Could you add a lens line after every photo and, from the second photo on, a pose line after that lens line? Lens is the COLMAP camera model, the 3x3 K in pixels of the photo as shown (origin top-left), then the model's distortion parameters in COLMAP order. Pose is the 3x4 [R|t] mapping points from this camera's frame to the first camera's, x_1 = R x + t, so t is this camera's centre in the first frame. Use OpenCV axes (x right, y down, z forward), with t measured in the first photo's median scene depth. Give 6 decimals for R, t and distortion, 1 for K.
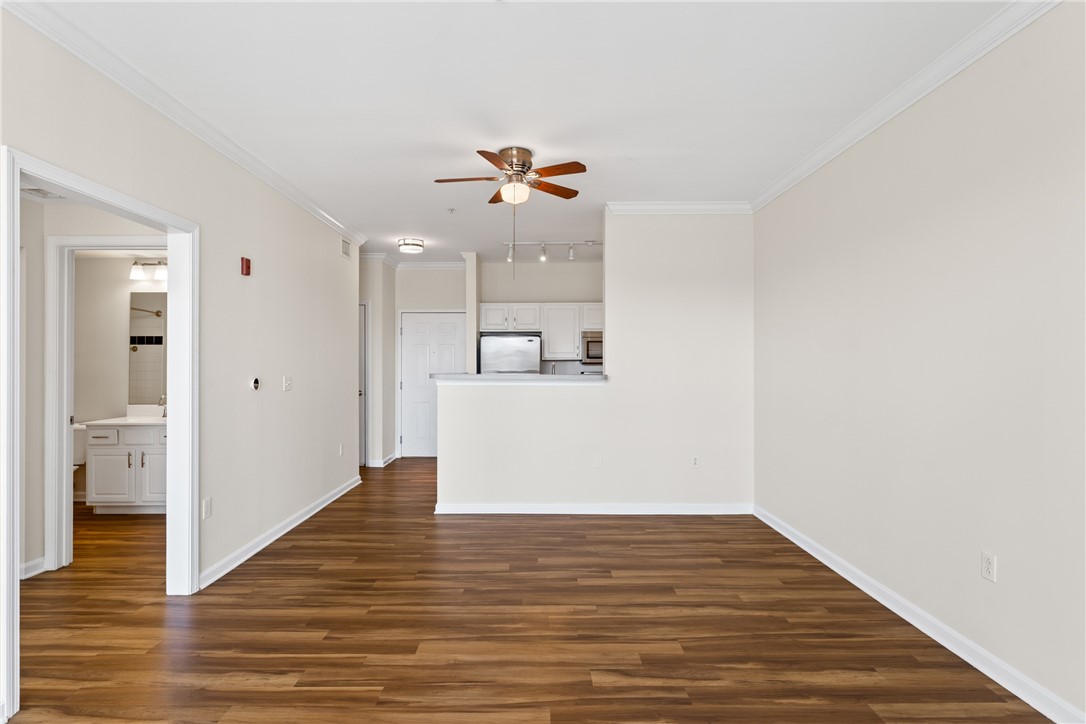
lens RADIAL K [[564.4, 0, 536.8], [0, 564.4, 362.5], [0, 0, 1]] dist [0.004137, -0.001569]
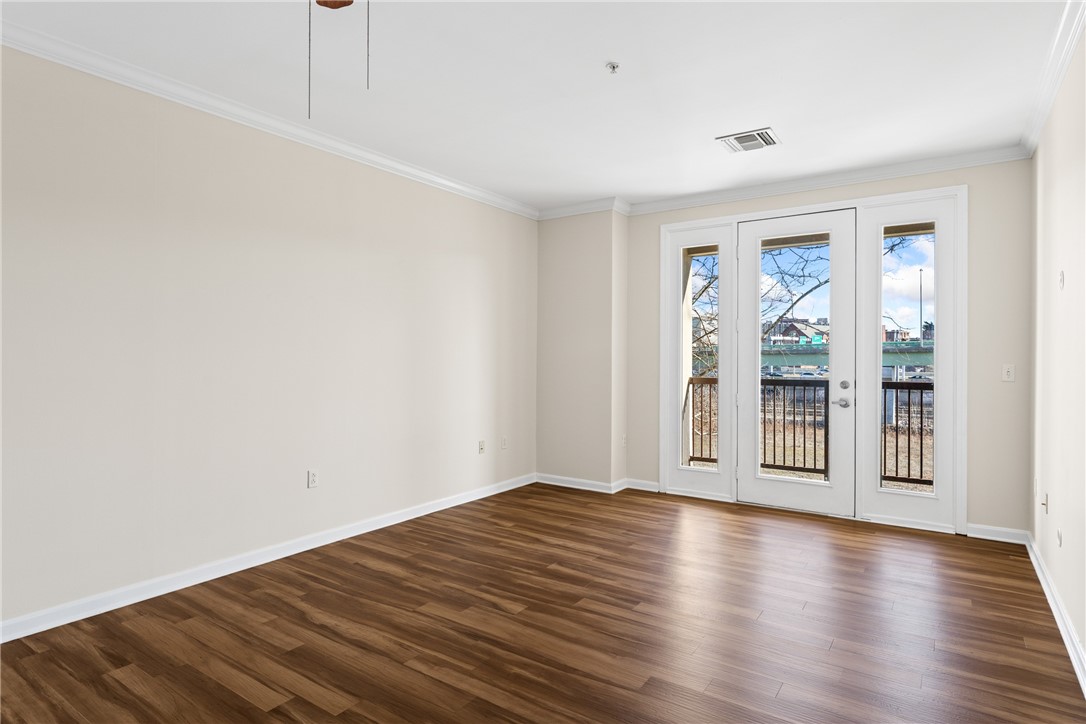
lens RADIAL K [[592.2, 0, 541.6], [0, 592.2, 358.0], [0, 0, 1]] dist [0.006716, 0.000596]
pose [[-0.823842, -0.007396, 0.566771, -0.432318], [-0.003583, 0.999963, 0.007841, 0.010646], [-0.566808, 0.004429, -0.823838, 1.347465]]
